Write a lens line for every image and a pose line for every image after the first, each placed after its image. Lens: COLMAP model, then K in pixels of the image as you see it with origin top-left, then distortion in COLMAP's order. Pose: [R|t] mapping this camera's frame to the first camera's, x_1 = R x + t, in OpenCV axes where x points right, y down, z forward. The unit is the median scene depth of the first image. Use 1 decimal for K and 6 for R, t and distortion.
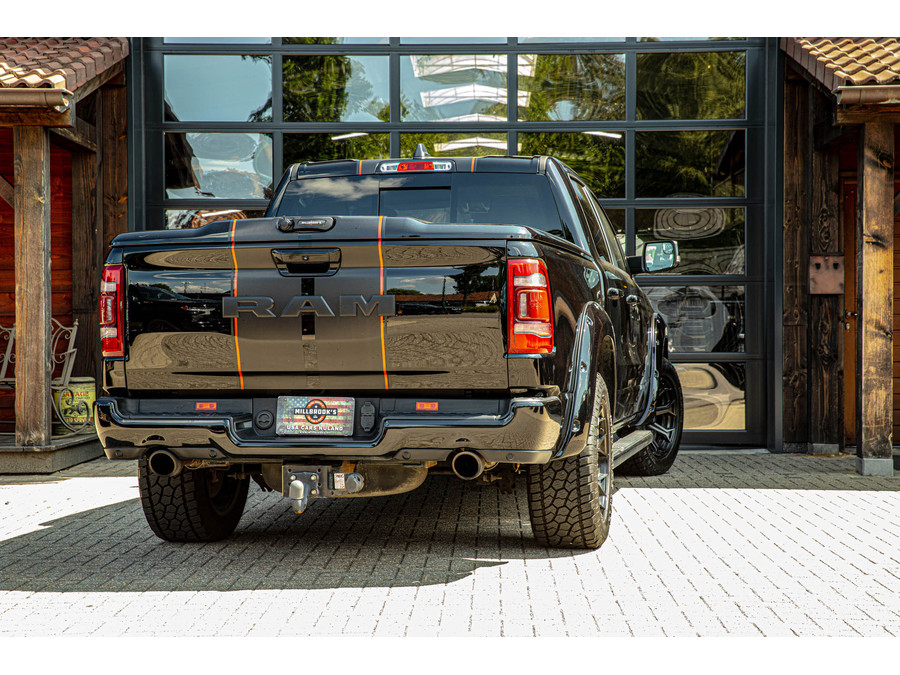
lens RADIAL K [[1616.0, 0, 450.0], [0, 1616.0, 337.5], [0, 0, 1]] dist [0.177093, 0.280718]
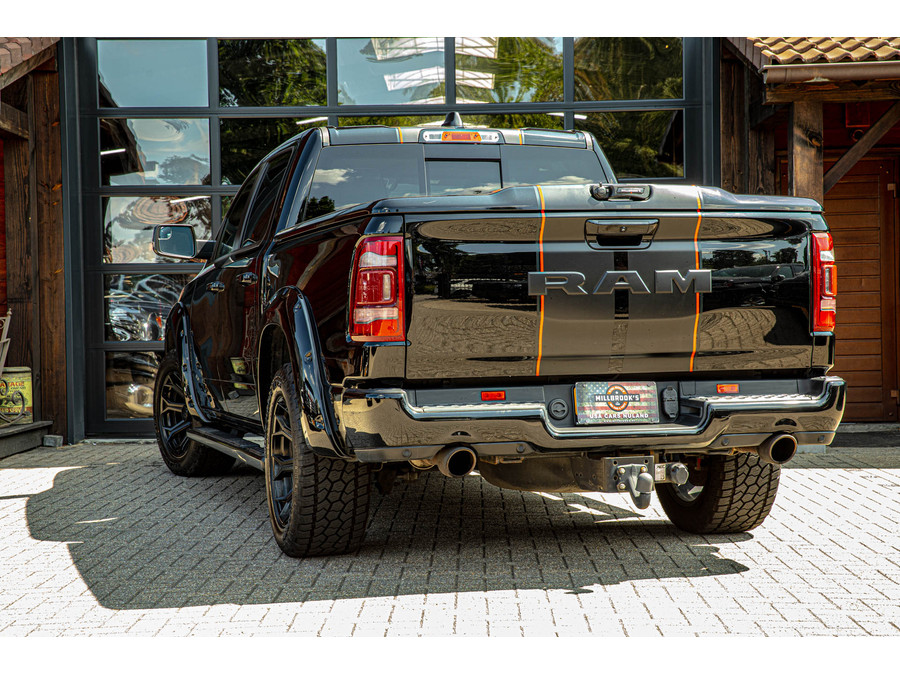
lens RADIAL K [[1616.0, 0, 450.0], [0, 1616.0, 337.5], [0, 0, 1]] dist [0.177093, 0.280718]
pose [[0.999822, -0.014397, 0.012165, 0.025317], [0.014270, 0.999843, 0.010472, -0.000240], [-0.012313, -0.010297, 0.999871, 0.002497]]
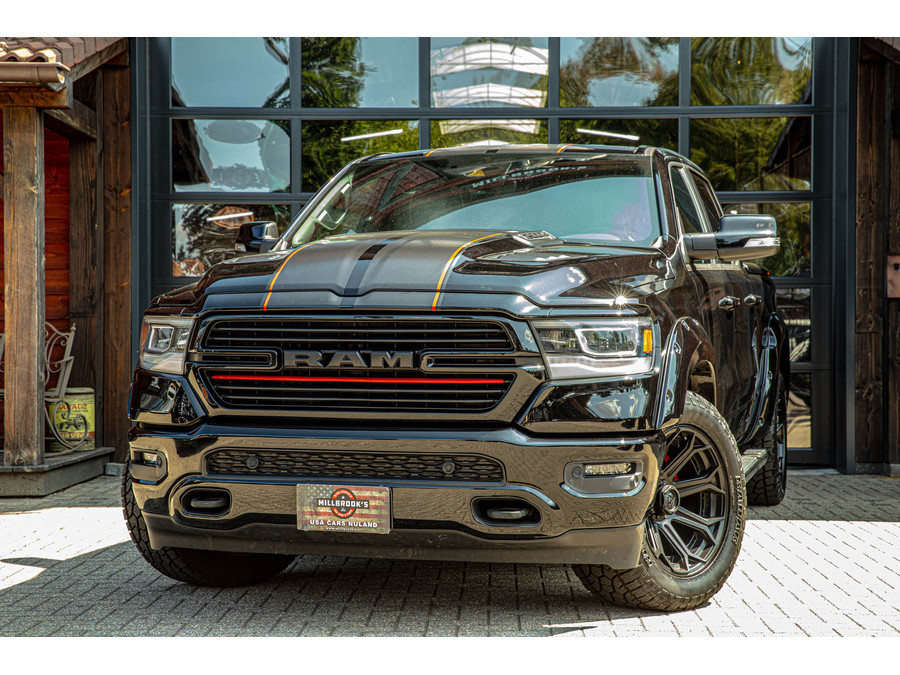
lens RADIAL K [[1616.0, 0, 450.0], [0, 1616.0, 337.5], [0, 0, 1]] dist [0.177093, 0.280718]
pose [[0.999995, 0.002484, -0.002120, -0.018561], [-0.002493, 0.999988, -0.004233, -0.000278], [0.002110, 0.004238, 0.999989, 0.096218]]
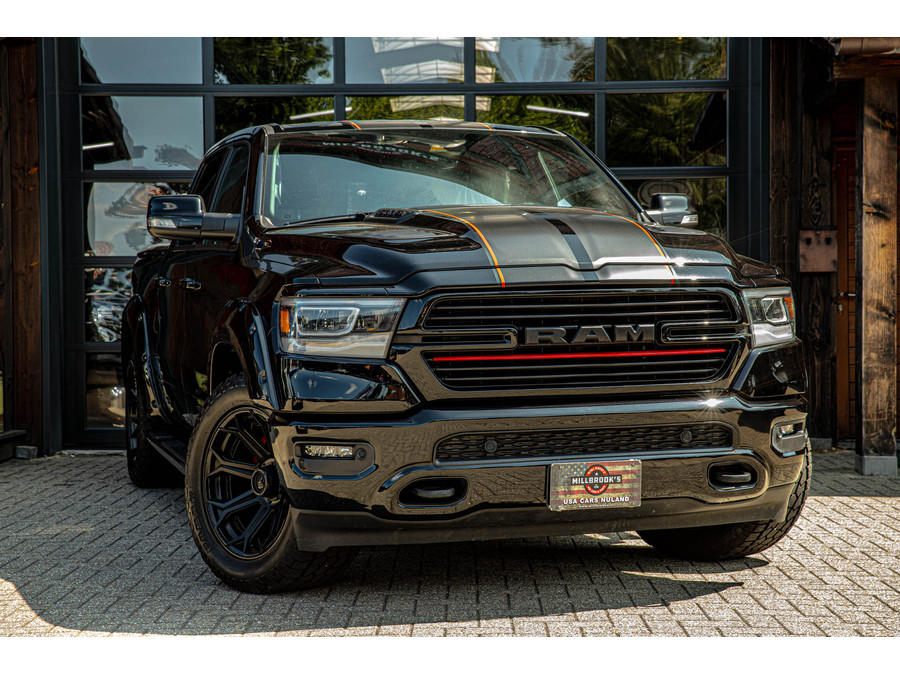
lens RADIAL K [[1616.0, 0, 450.0], [0, 1616.0, 337.5], [0, 0, 1]] dist [0.177093, 0.280718]
pose [[0.999797, -0.006284, 0.019129, 0.009741], [0.006106, 0.999937, 0.009386, -0.000232], [-0.019187, -0.009267, 0.999773, 0.101517]]
